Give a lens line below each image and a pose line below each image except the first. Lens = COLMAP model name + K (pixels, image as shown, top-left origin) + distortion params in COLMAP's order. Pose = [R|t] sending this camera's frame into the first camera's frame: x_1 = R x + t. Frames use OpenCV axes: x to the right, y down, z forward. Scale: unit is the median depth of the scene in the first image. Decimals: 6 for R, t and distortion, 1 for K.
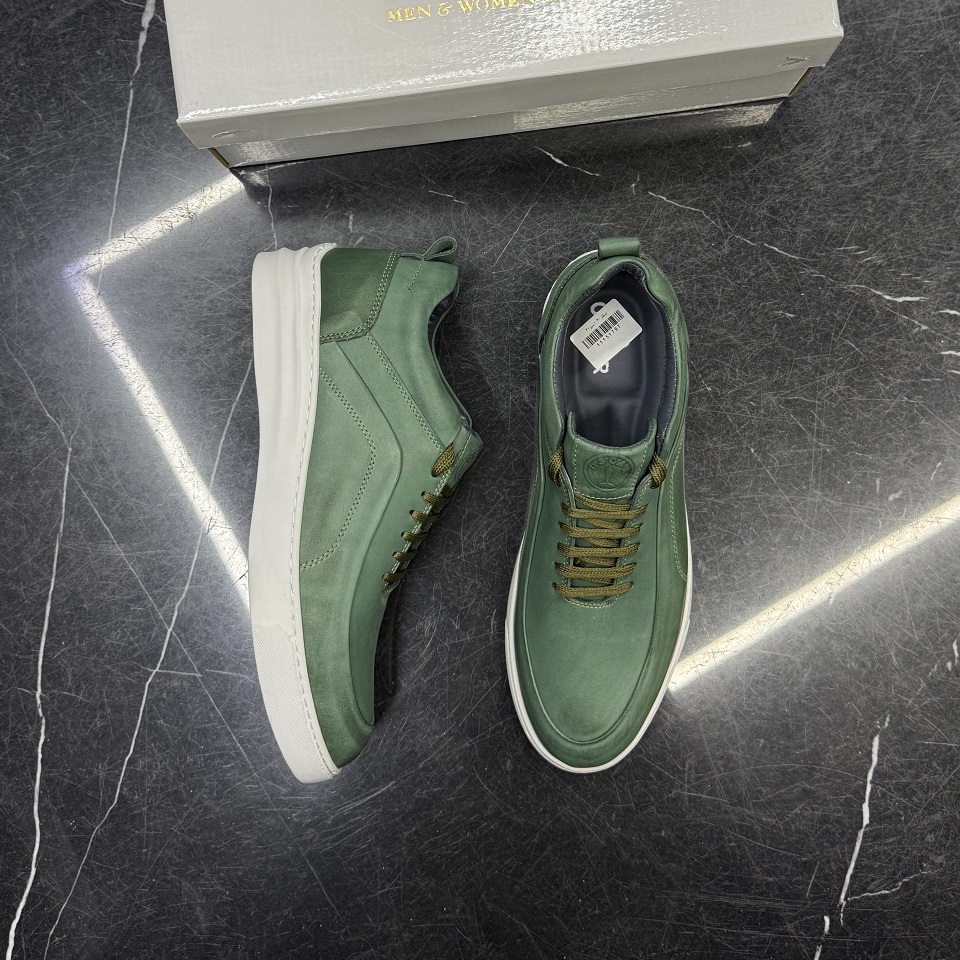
lens RADIAL K [[1295.0, 0, 485.4], [0, 1295.0, 336.1], [0, 0, 1]] dist [-0.026079, 0.000000]
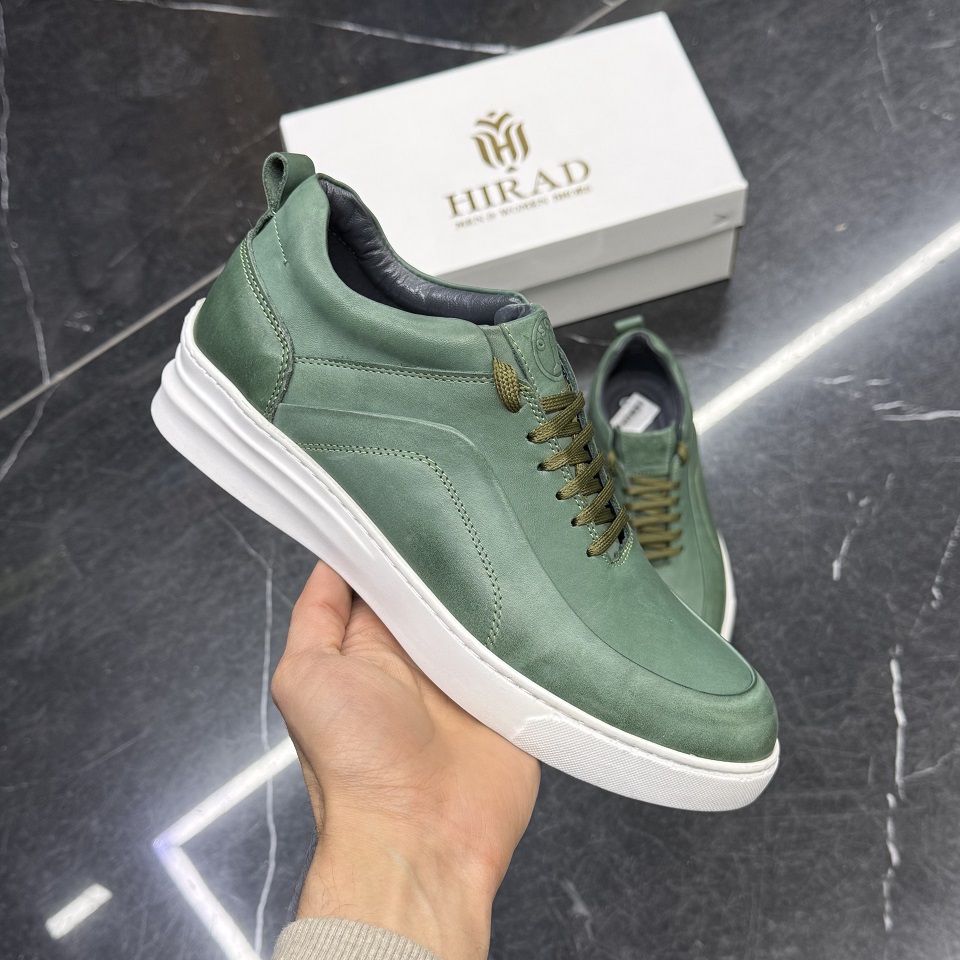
lens RADIAL K [[1309.9, 0, 460.6], [0, 1309.9, 570.7], [0, 0, 1]] dist [0.000081, 0.000000]
pose [[0.988104, -0.152908, -0.016433, -0.099087], [0.138024, 0.928865, -0.343742, 0.625987], [0.067825, 0.337385, 0.938920, -0.324553]]
